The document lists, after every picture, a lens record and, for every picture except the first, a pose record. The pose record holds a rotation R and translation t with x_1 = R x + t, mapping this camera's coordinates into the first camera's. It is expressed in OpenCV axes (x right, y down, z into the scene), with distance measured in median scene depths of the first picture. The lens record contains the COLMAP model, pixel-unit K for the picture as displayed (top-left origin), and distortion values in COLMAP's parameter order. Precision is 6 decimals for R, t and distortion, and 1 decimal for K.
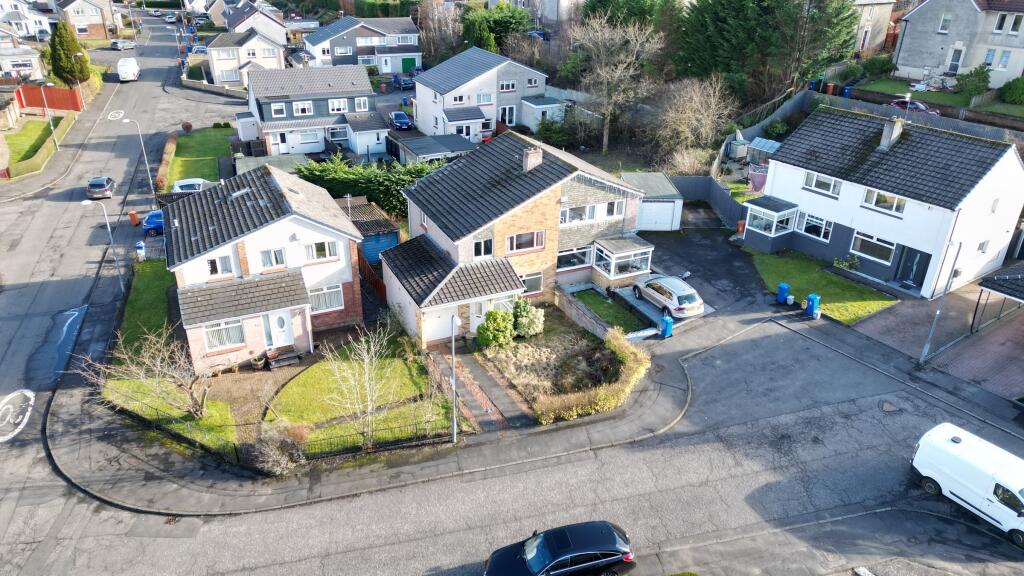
lens RADIAL K [[713.2, 0, 512.0], [0, 713.2, 288.0], [0, 0, 1]] dist [0.025948, -0.003414]
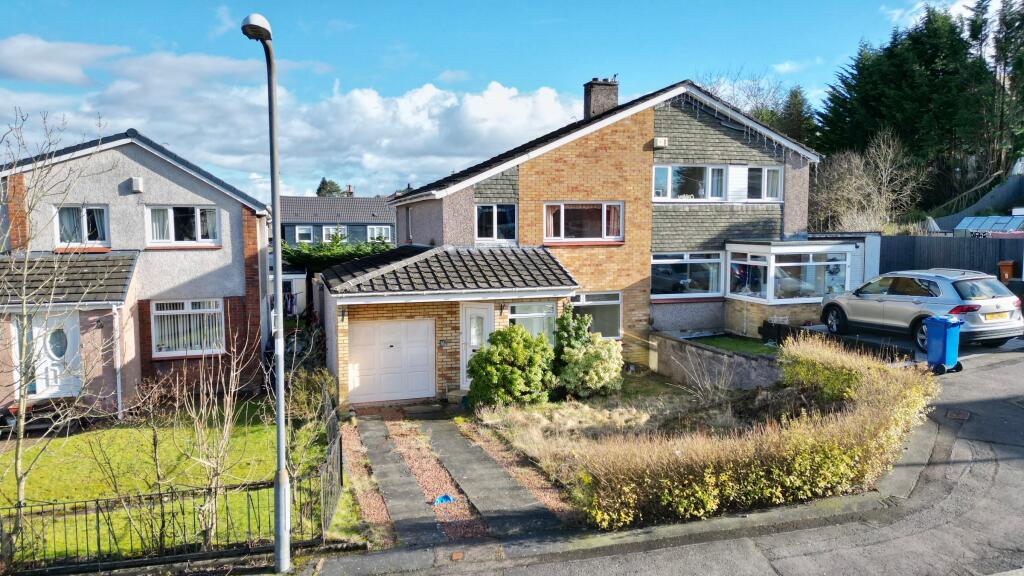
lens RADIAL K [[713.2, 0, 512.0], [0, 713.2, 288.0], [0, 0, 1]] dist [0.025948, -0.003414]
pose [[0.989485, -0.009733, -0.144309, 0.041841], [-0.044023, 0.930128, -0.364586, 0.169665], [0.137774, 0.367105, 0.919920, 0.570508]]
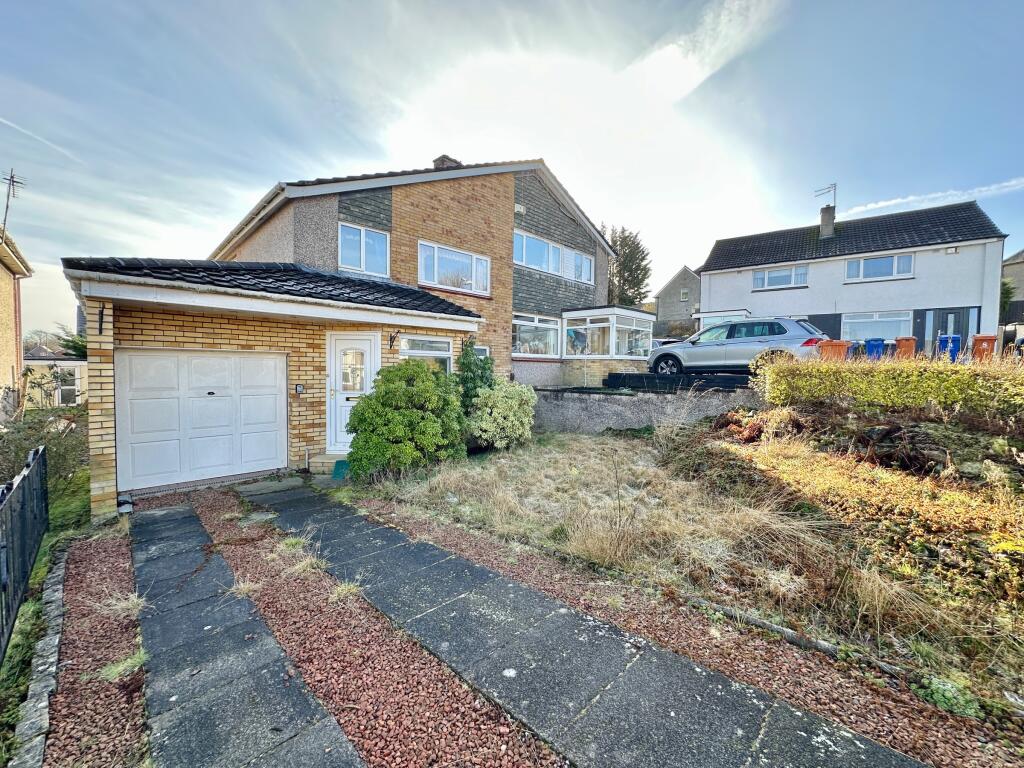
lens RADIAL K [[405.3, 0, 512.0], [0, 405.3, 384.0], [0, 0, 1]] dist [-0.012002, -0.000114]
pose [[0.941061, -0.017965, 0.337759, -0.040901], [0.152768, 0.913506, -0.377052, 0.118177], [-0.301771, 0.406428, 0.862410, 0.814451]]
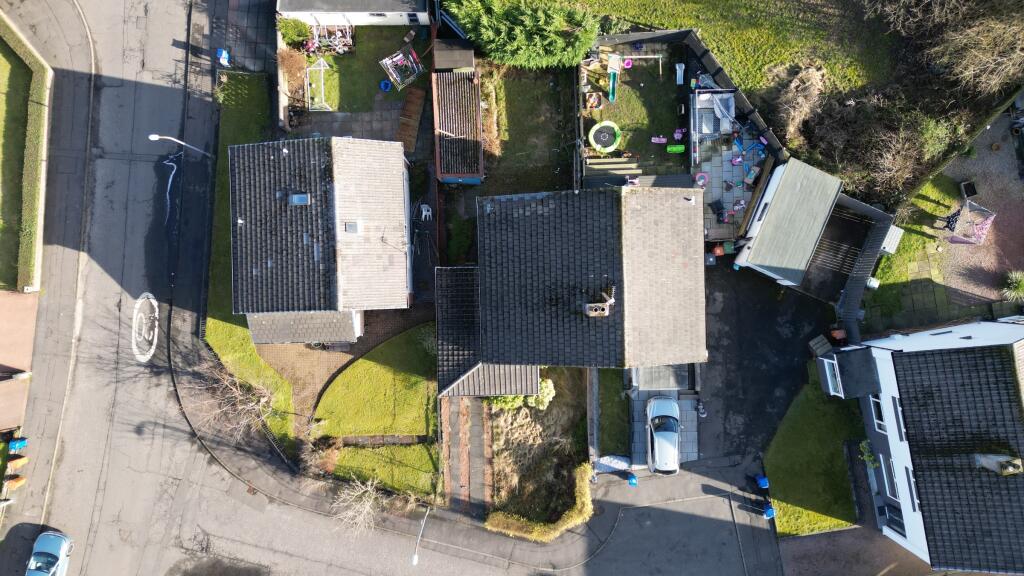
lens RADIAL K [[699.1, 0, 506.8], [0, 699.1, 286.8], [0, 0, 1]] dist [0.046695, -0.000541]
pose [[0.915110, 0.402953, -0.014275, -0.077191], [-0.168611, 0.414597, 0.894248, -1.021055], [0.366258, -0.815928, 0.447344, 0.635878]]
